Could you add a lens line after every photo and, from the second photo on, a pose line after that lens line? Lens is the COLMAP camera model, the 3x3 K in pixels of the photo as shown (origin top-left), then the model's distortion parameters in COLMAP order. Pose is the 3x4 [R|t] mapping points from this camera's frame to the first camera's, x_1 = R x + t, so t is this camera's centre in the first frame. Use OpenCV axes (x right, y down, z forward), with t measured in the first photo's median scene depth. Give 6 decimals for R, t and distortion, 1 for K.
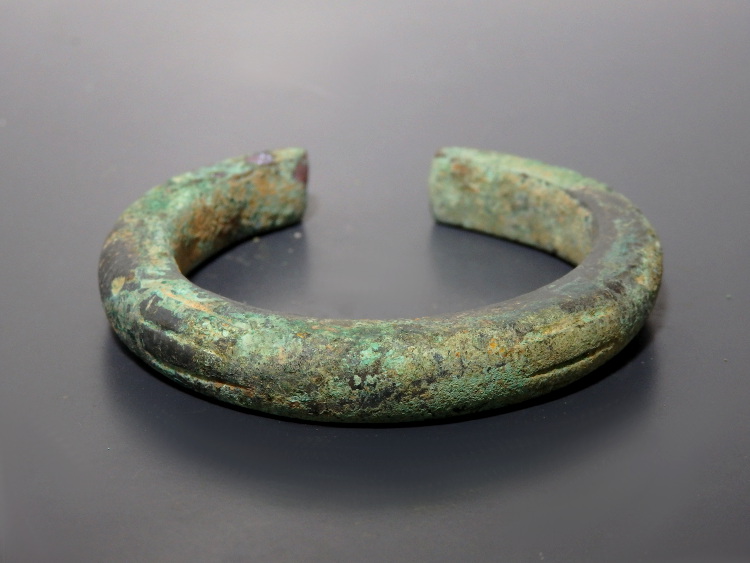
lens RADIAL K [[1437.4, 0, 375.1], [0, 1437.4, 281.1], [0, 0, 1]] dist [-0.055561, 0.000000]
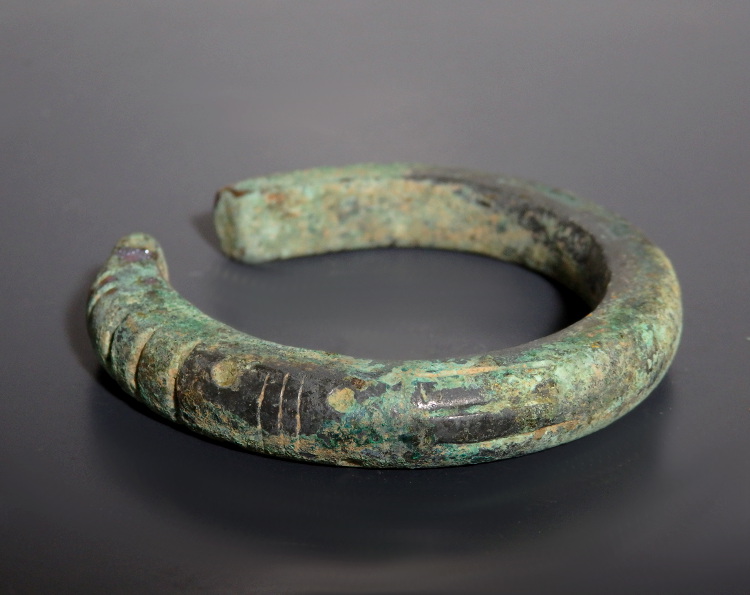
lens RADIAL K [[1545.0, 0, 375.3], [0, 1545.0, 297.9], [0, 0, 1]] dist [-0.008497, 0.000000]
pose [[0.606454, -0.347933, 0.714952, -0.653930], [0.351552, 0.923847, 0.151390, -0.150885], [-0.713179, 0.159531, 0.682587, 0.292447]]
